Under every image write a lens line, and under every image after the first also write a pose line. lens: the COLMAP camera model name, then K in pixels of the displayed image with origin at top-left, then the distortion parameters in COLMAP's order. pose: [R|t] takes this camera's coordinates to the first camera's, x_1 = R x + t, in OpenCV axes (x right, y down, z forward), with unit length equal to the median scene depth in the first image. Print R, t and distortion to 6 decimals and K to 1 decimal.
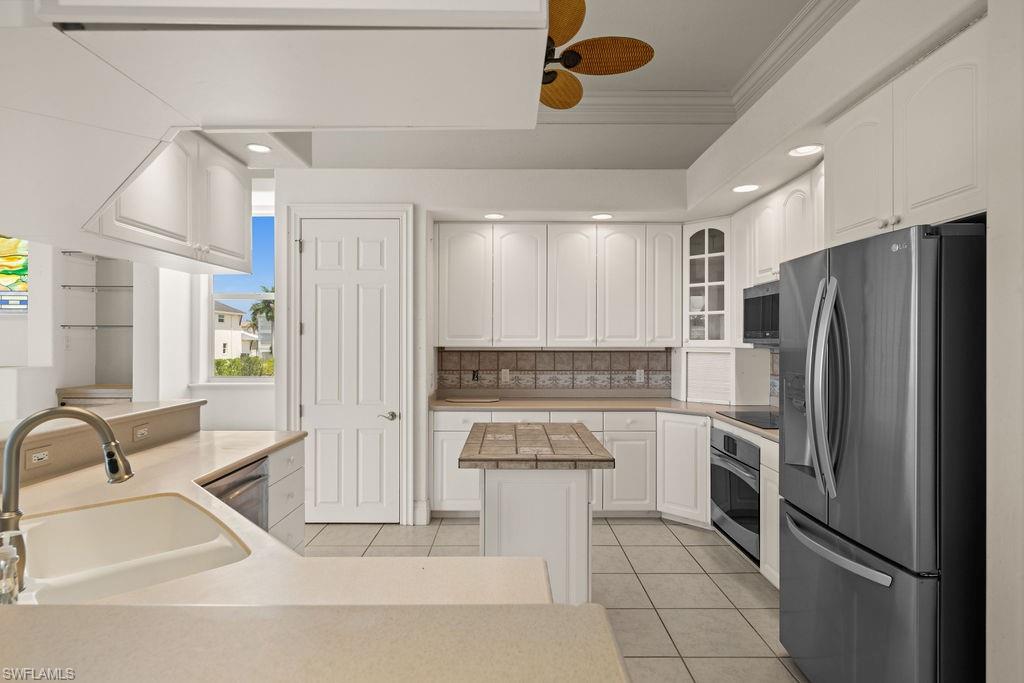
lens RADIAL K [[537.7, 0, 513.5], [0, 537.7, 339.3], [0, 0, 1]] dist [-0.004748, -0.000829]
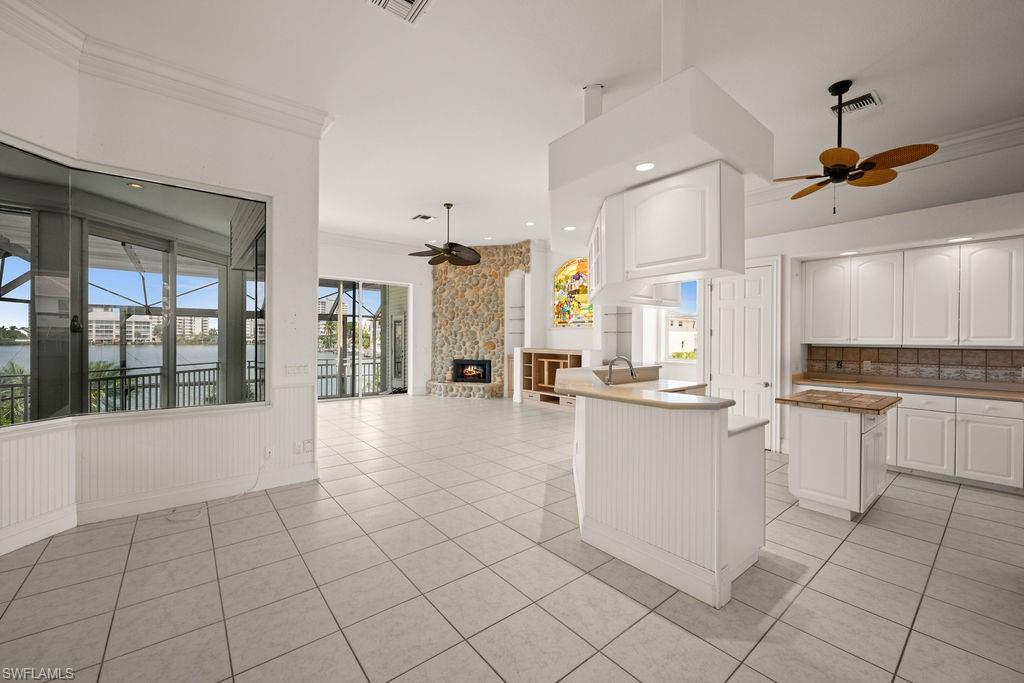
lens RADIAL K [[407.8, 0, 510.0], [0, 407.8, 341.1], [0, 0, 1]] dist [-0.001826, -0.000051]
pose [[0.623811, 0.008375, -0.781530, 0.240885], [-0.002929, 0.999961, 0.008378, -0.000312], [0.781570, -0.002937, 0.623811, -0.369513]]
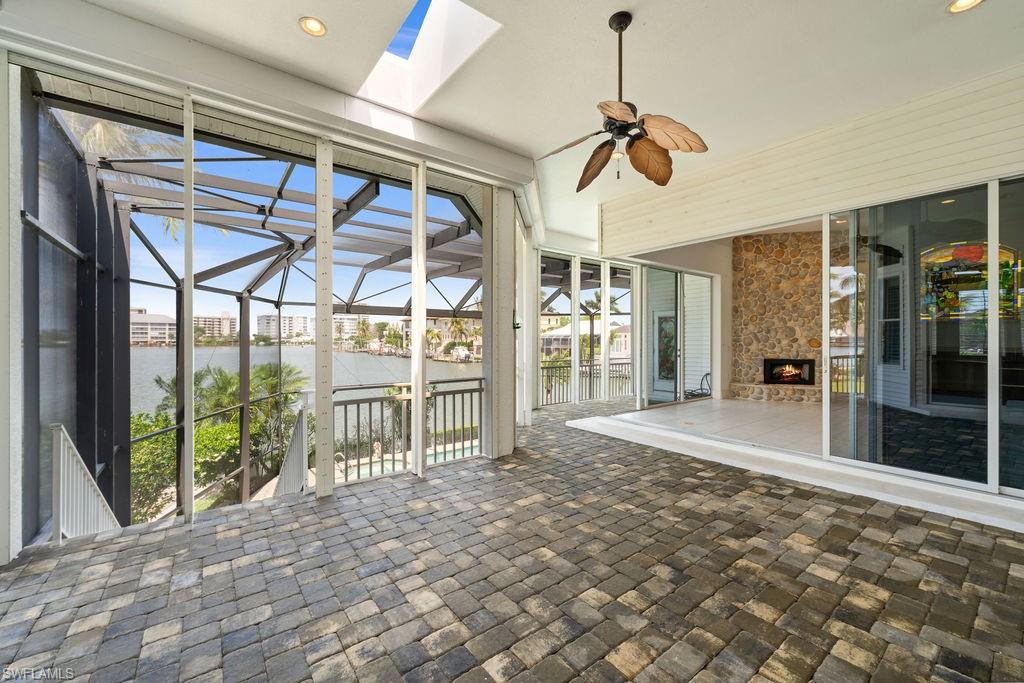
lens RADIAL K [[407.8, 0, 510.6], [0, 407.8, 338.4], [0, 0, 1]] dist [-0.001826, -0.000051]
pose [[0.595414, 0.000588, -0.803419, -0.821380], [0.000934, 0.999999, 0.001424, 0.015687], [0.803418, -0.001598, 0.595413, -1.403023]]
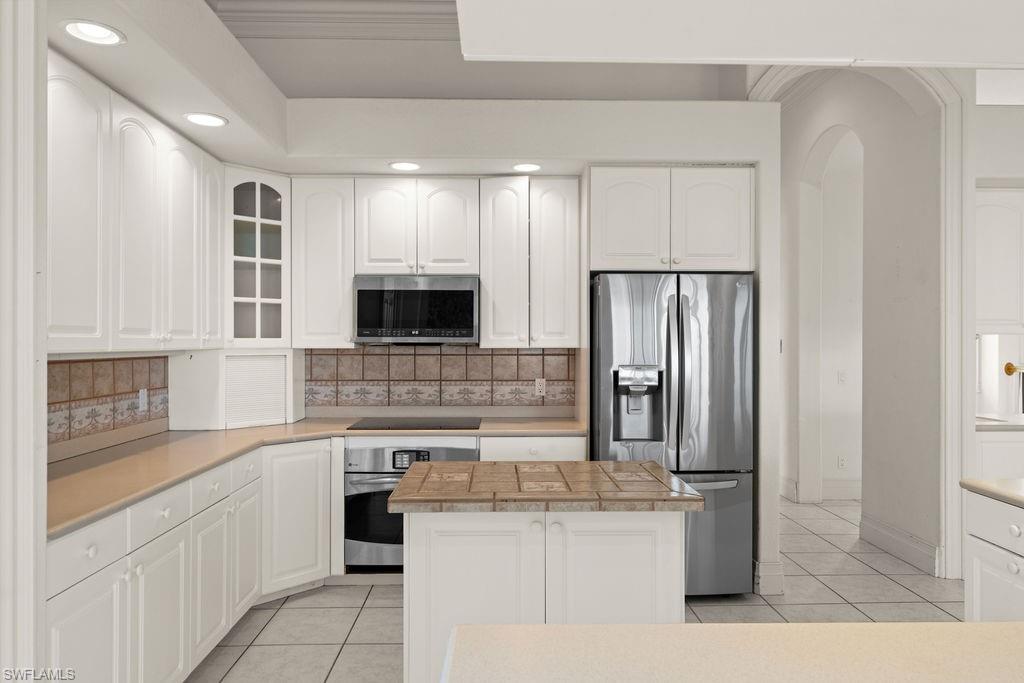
lens RADIAL K [[701.1, 0, 515.1], [0, 701.1, 342.2], [0, 0, 1]] dist [0.050042, 0.000613]
pose [[-0.019722, -0.001468, 0.999804, -0.570000], [-0.002676, 0.999995, 0.001416, 0.004447], [-0.999802, -0.002647, -0.019725, 0.655321]]
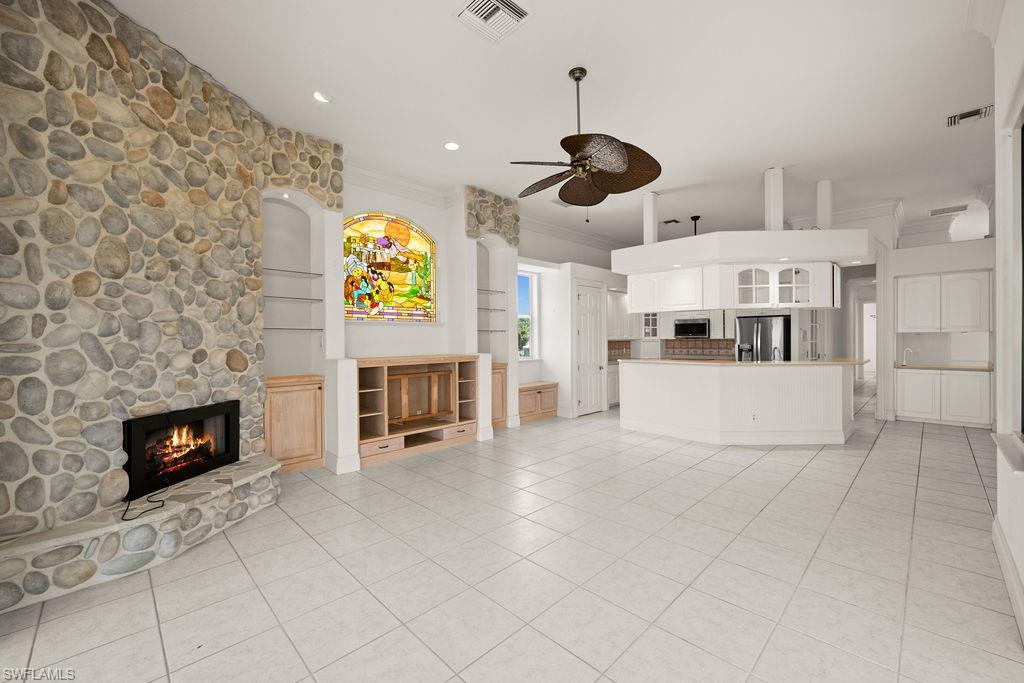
lens RADIAL K [[407.8, 0, 502.8], [0, 407.8, 340.2], [0, 0, 1]] dist [-0.001826, -0.000051]
pose [[0.730607, -0.010387, 0.682719, -1.680681], [0.006337, 0.999944, 0.008432, -0.003008], [-0.682768, -0.001834, 0.730633, -0.056098]]
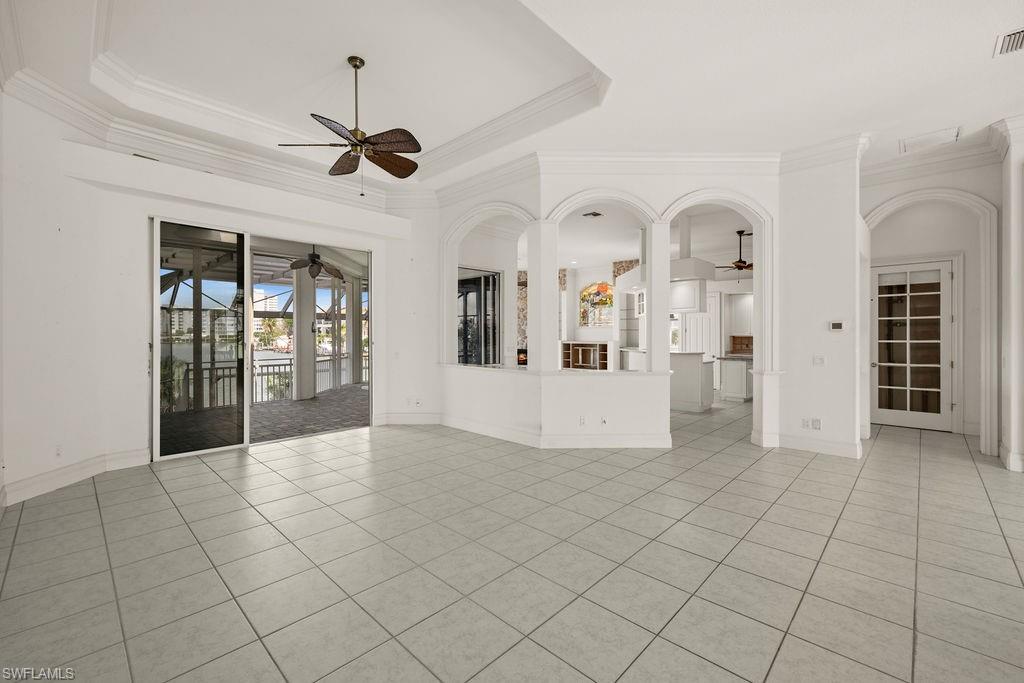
lens RADIAL K [[424.0, 0, 514.2], [0, 424.0, 336.2], [0, 0, 1]] dist [-0.000442, 0.000649]
pose [[0.716879, 0.001882, -0.697195, 0.649451], [0.004138, 0.999967, 0.006954, -0.005319], [0.697185, -0.007870, 0.716848, -1.567007]]
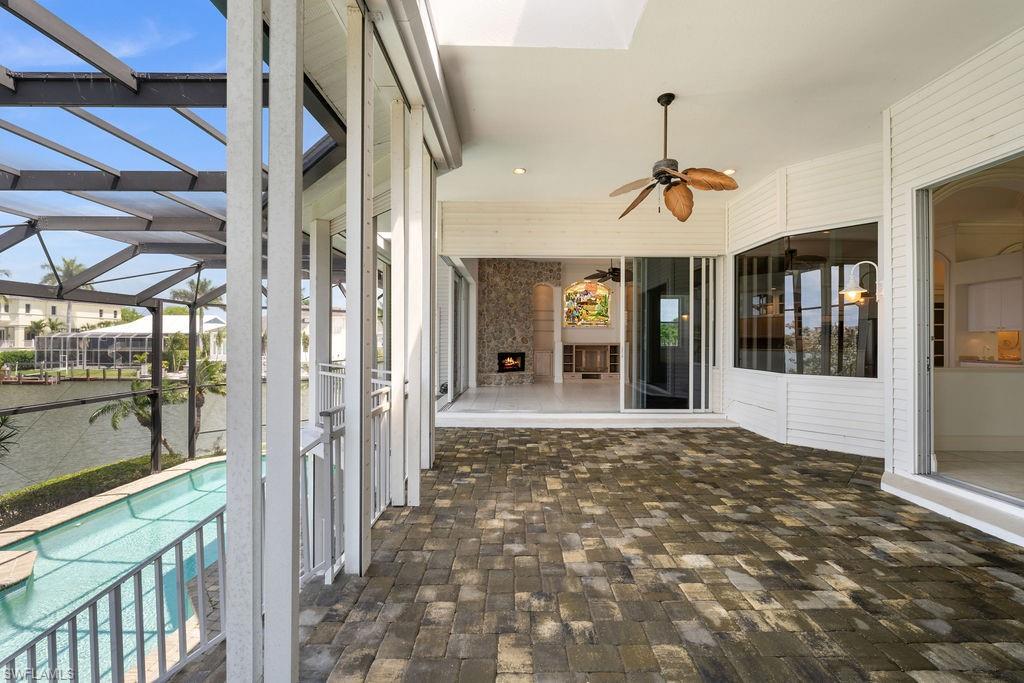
lens RADIAL K [[407.8, 0, 513.5], [0, 407.8, 342.5], [0, 0, 1]] dist [-0.001826, -0.000051]
pose [[0.999917, 0.005163, -0.011838, -1.554719], [-0.005085, 0.999965, 0.006686, 0.036936], [0.011872, -0.006625, 0.999908, -1.761379]]
